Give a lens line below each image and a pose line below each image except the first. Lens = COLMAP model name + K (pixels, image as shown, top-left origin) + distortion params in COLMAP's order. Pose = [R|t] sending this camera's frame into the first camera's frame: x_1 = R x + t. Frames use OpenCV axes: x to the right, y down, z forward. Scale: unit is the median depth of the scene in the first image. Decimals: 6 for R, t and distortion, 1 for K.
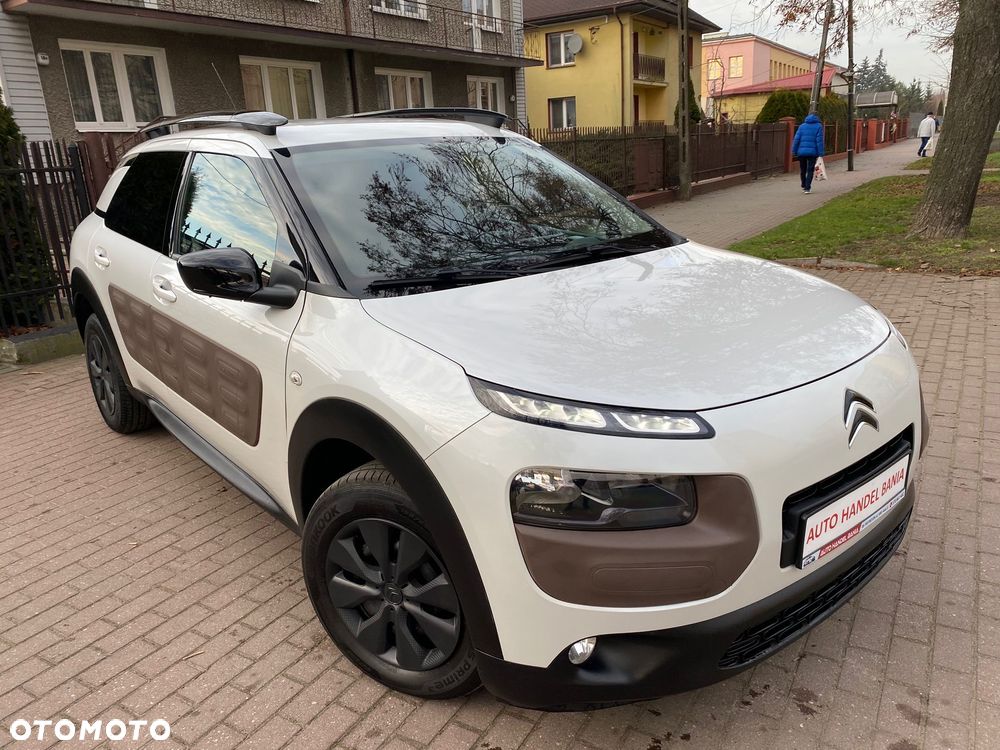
lens RADIAL K [[758.8, 0, 496.8], [0, 758.8, 383.9], [0, 0, 1]] dist [0.016453, -0.019211]
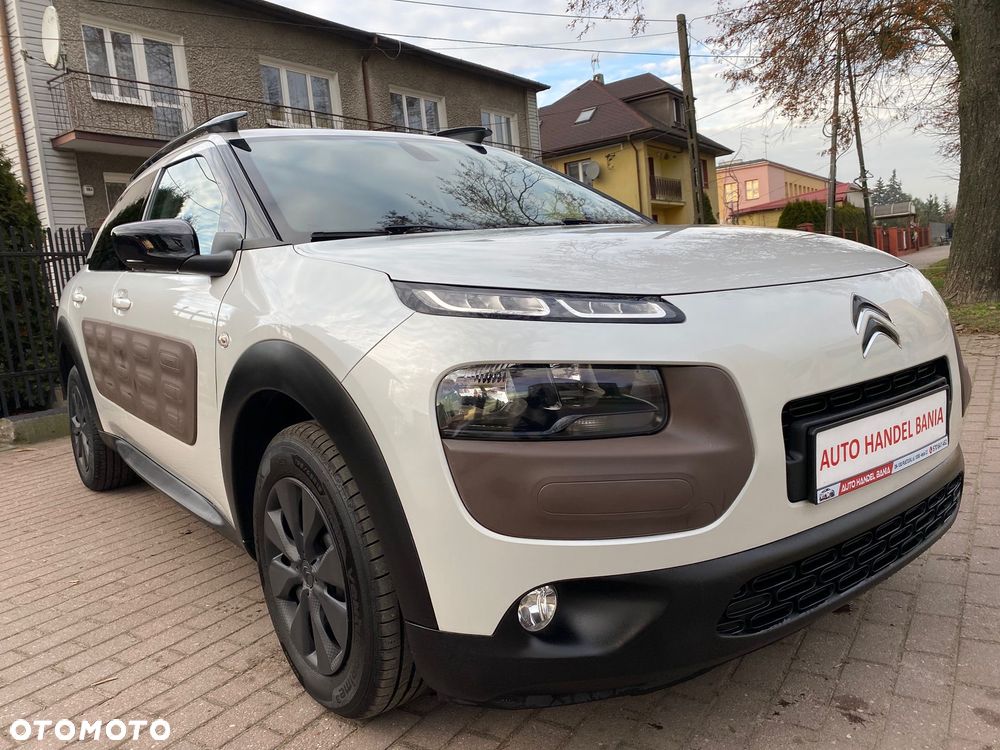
lens RADIAL K [[758.8, 0, 490.3], [0, 758.8, 374.6], [0, 0, 1]] dist [0.016453, -0.019211]
pose [[0.998030, -0.036252, -0.051211, 0.081115], [0.026761, 0.984175, -0.175166, 0.180130], [0.056751, 0.173450, 0.983206, 0.138519]]
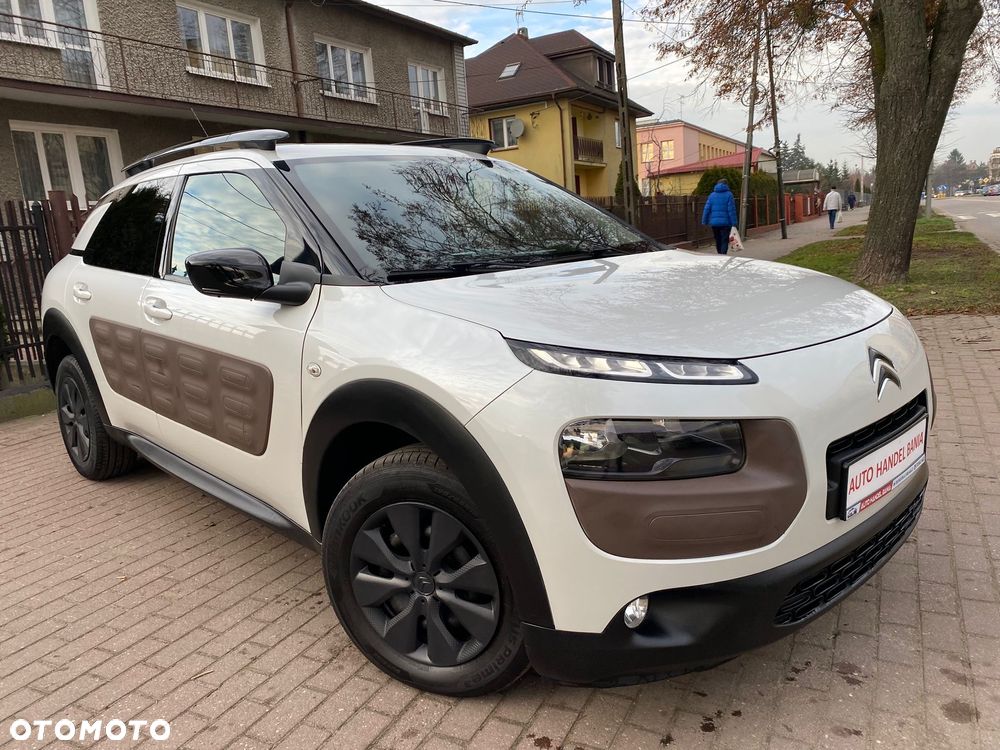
lens RADIAL K [[758.8, 0, 497.9], [0, 758.8, 385.7], [0, 0, 1]] dist [0.016453, -0.019211]
pose [[0.997175, -0.034812, 0.066563, -0.086160], [0.041289, 0.994276, -0.098541, 0.109964], [-0.062752, 0.101011, 0.992904, 0.014349]]
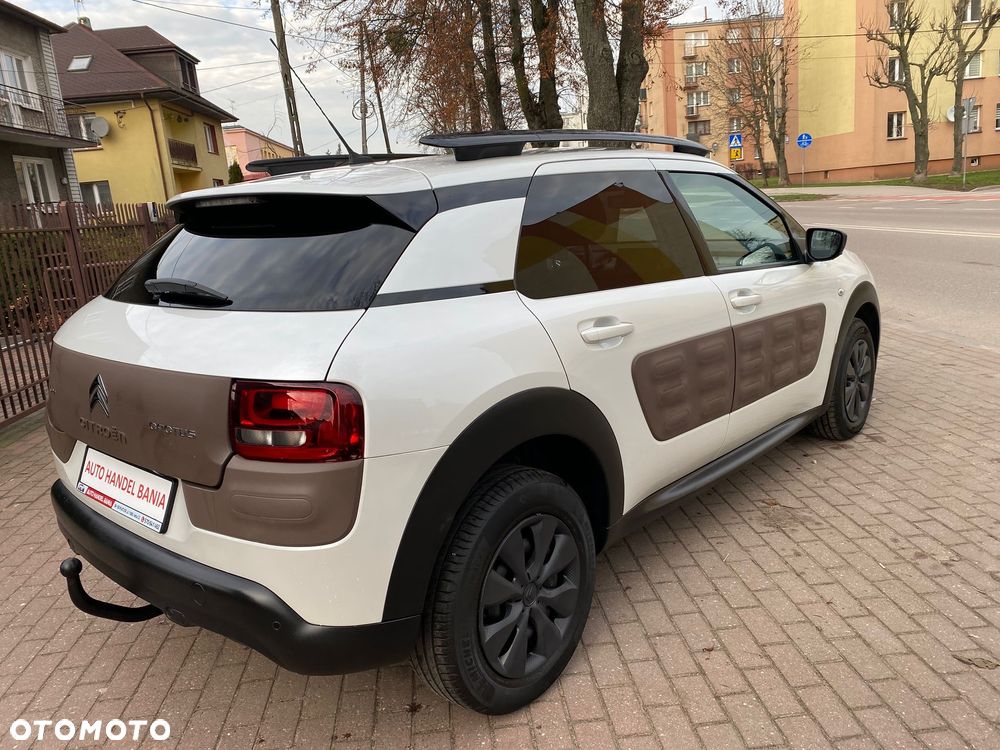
lens RADIAL K [[758.8, 0, 495.9], [0, 758.8, 364.2], [0, 0, 1]] dist [0.016453, -0.019211]
pose [[0.806340, -0.140967, 0.574408, -1.363774], [0.213694, 0.975013, -0.060698, 0.039233], [-0.551499, 0.171691, 0.816315, 0.131758]]
